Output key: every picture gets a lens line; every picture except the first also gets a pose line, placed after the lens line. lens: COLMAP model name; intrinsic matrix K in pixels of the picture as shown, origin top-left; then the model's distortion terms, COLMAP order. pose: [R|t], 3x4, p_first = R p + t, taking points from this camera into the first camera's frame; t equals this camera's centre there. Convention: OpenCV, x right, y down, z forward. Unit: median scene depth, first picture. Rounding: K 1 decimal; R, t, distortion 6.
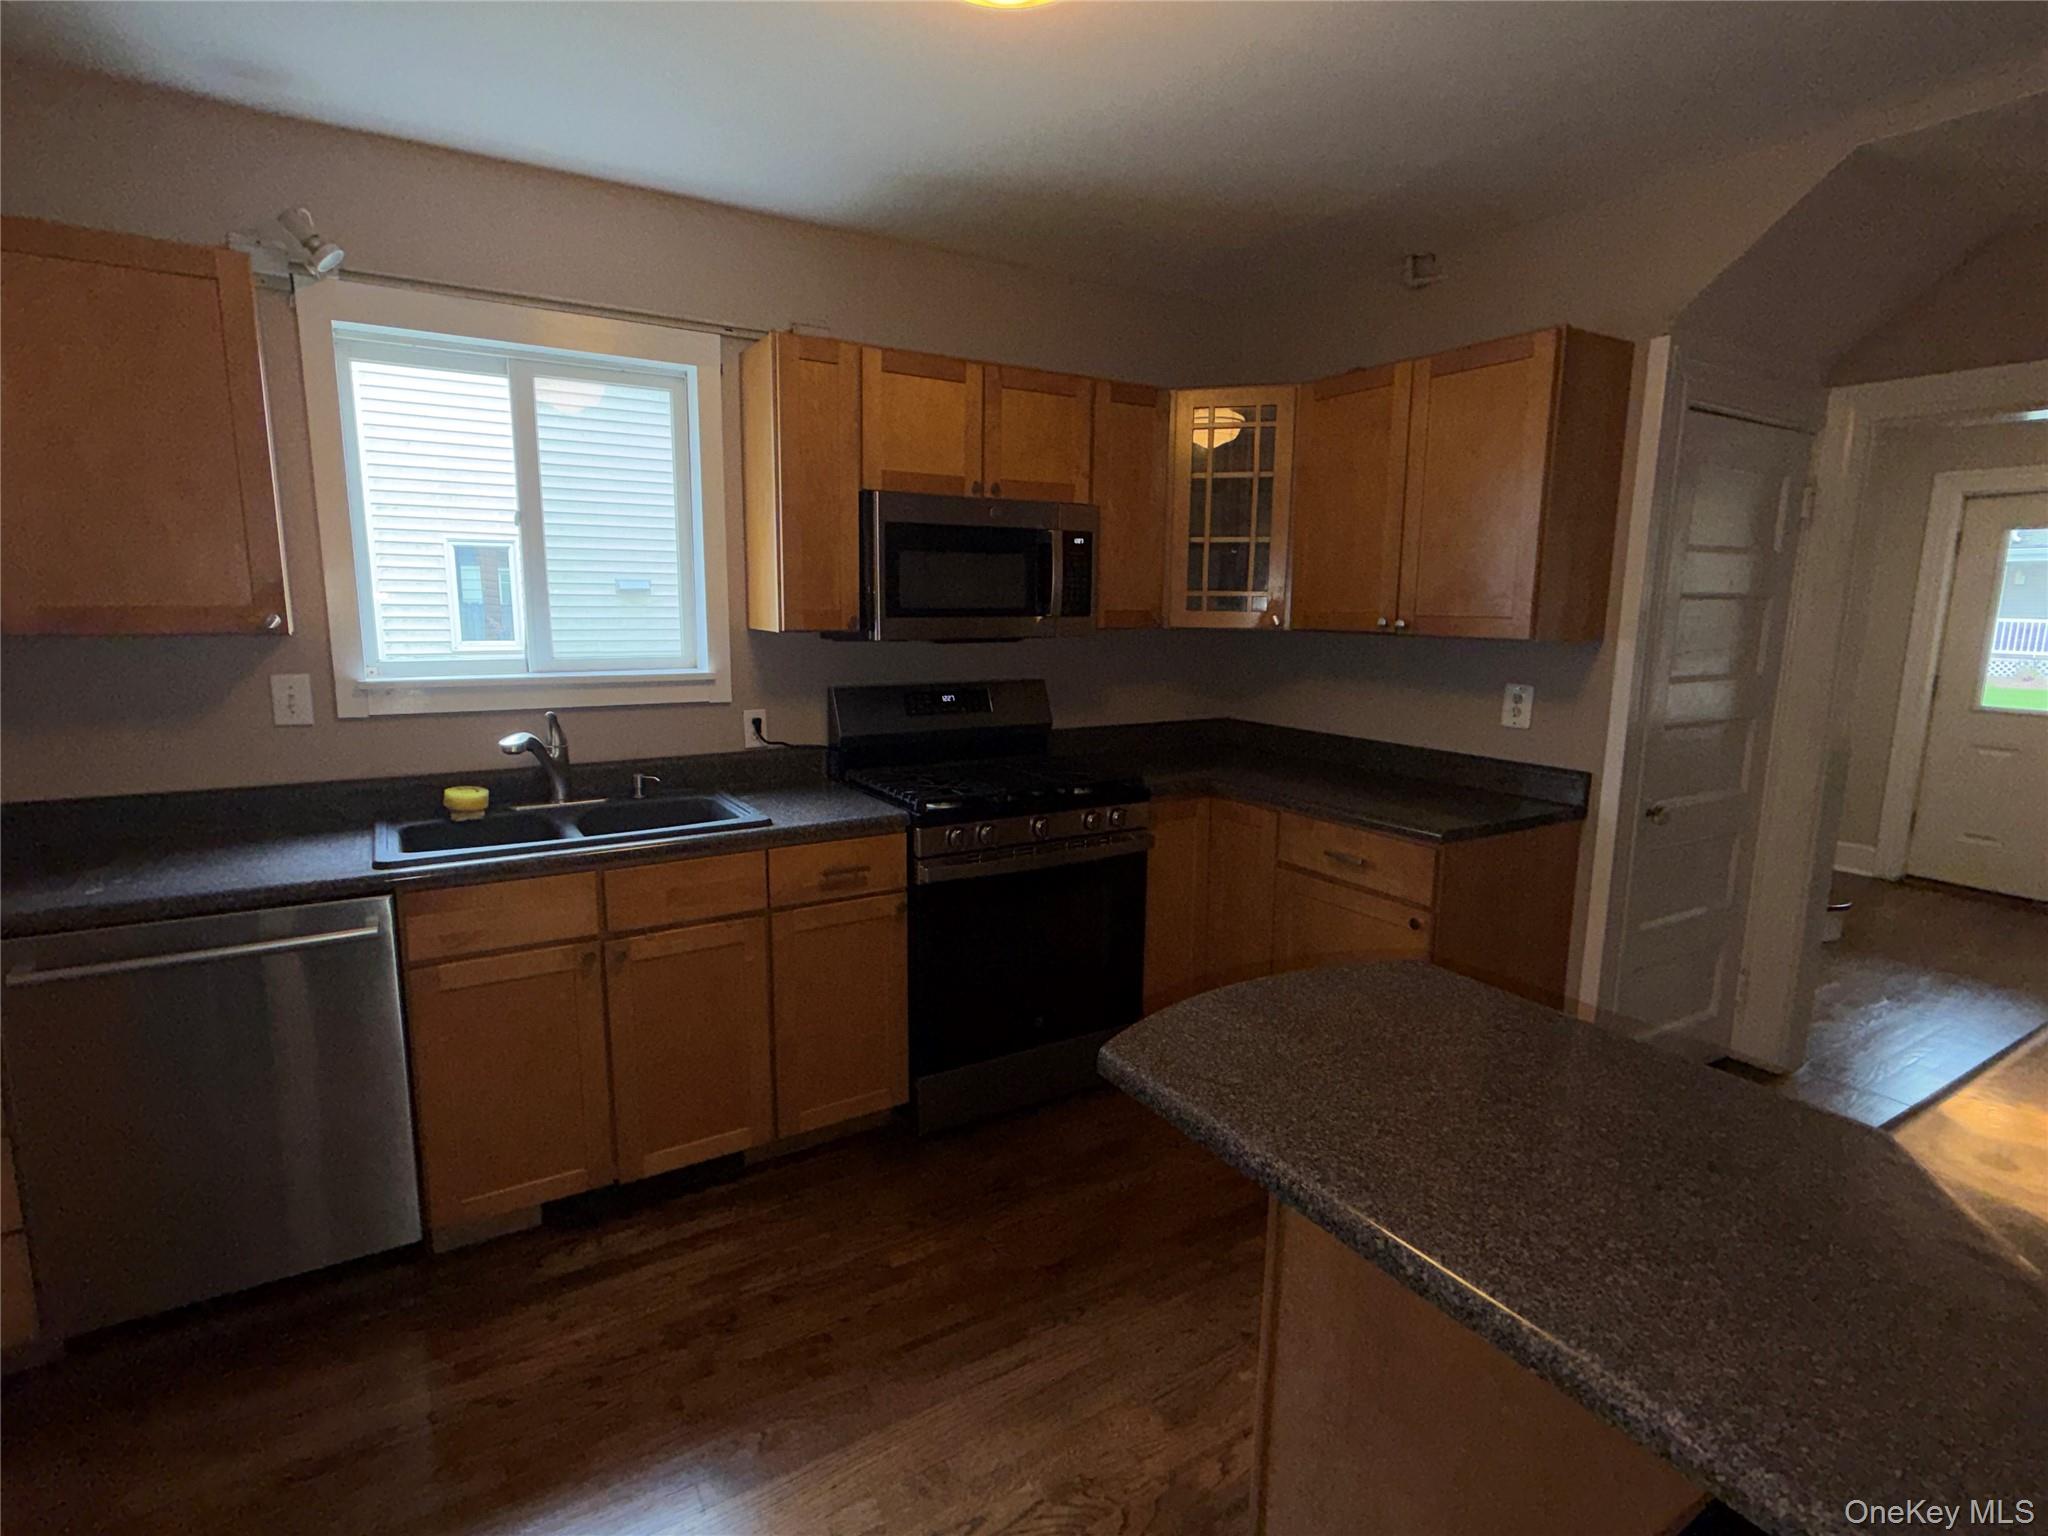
lens RADIAL K [[1007.6, 0, 1027.8], [0, 1007.6, 764.2], [0, 0, 1]] dist [-0.005484, 0.000151]
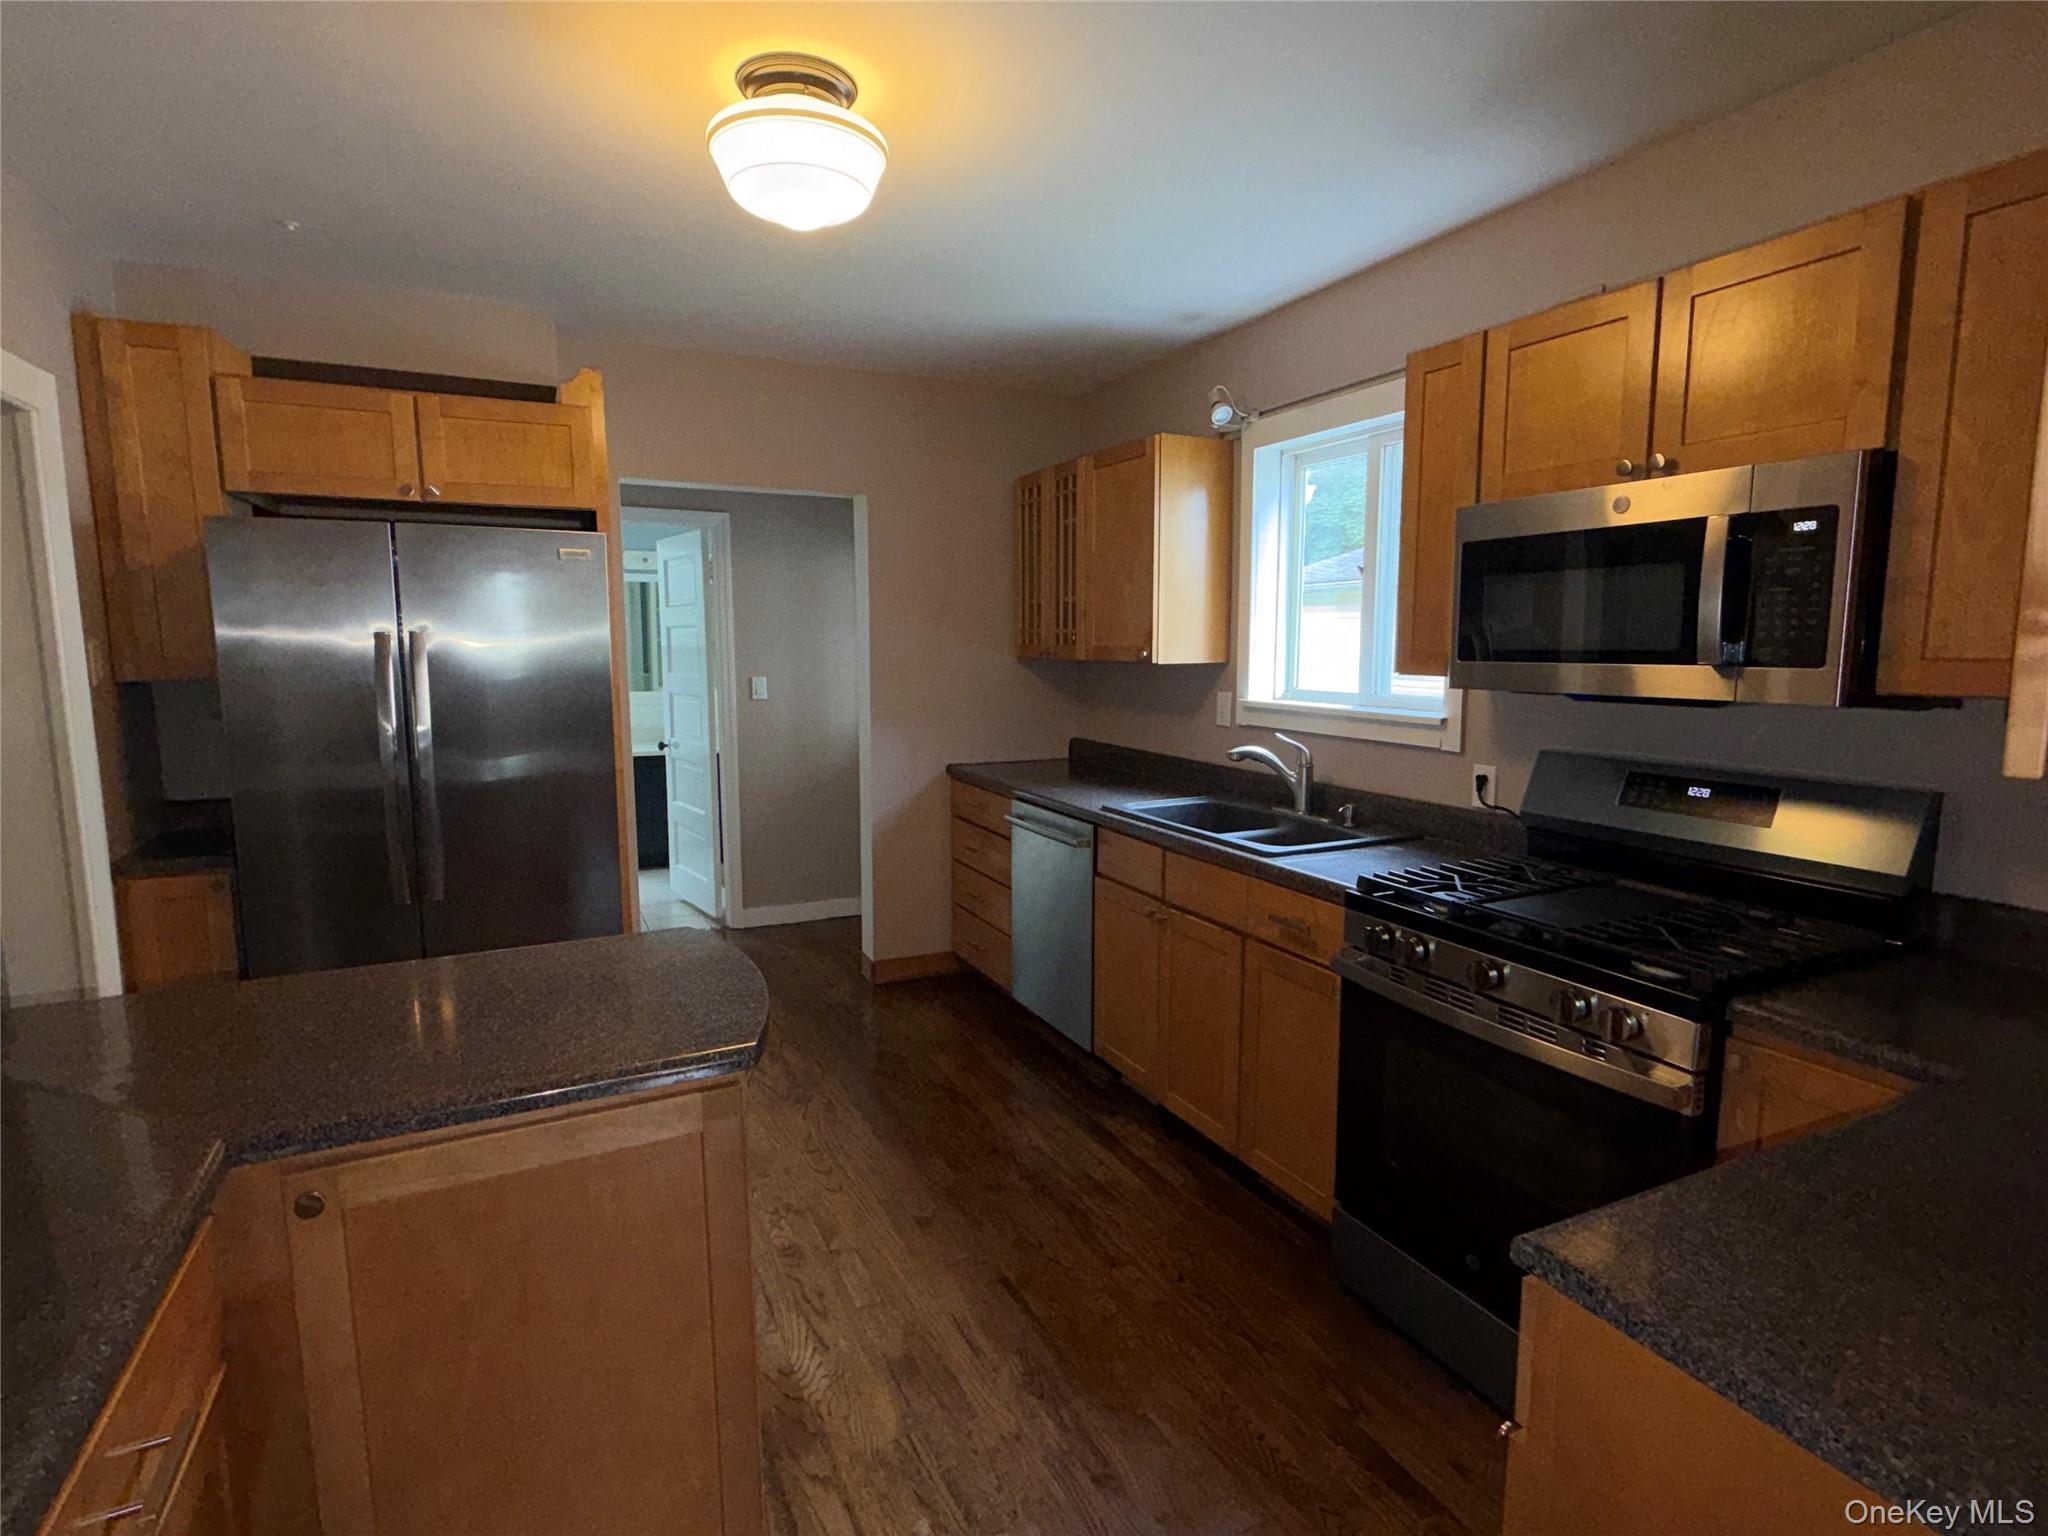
lens RADIAL K [[1007.6, 0, 1015.4], [0, 1007.6, 759.7], [0, 0, 1]] dist [-0.005484, 0.000151]
pose [[-0.091604, 0.107901, -0.989932, 0.730299], [-0.162660, 0.979139, 0.121776, -0.113635], [0.982421, 0.172177, -0.072142, 0.753574]]
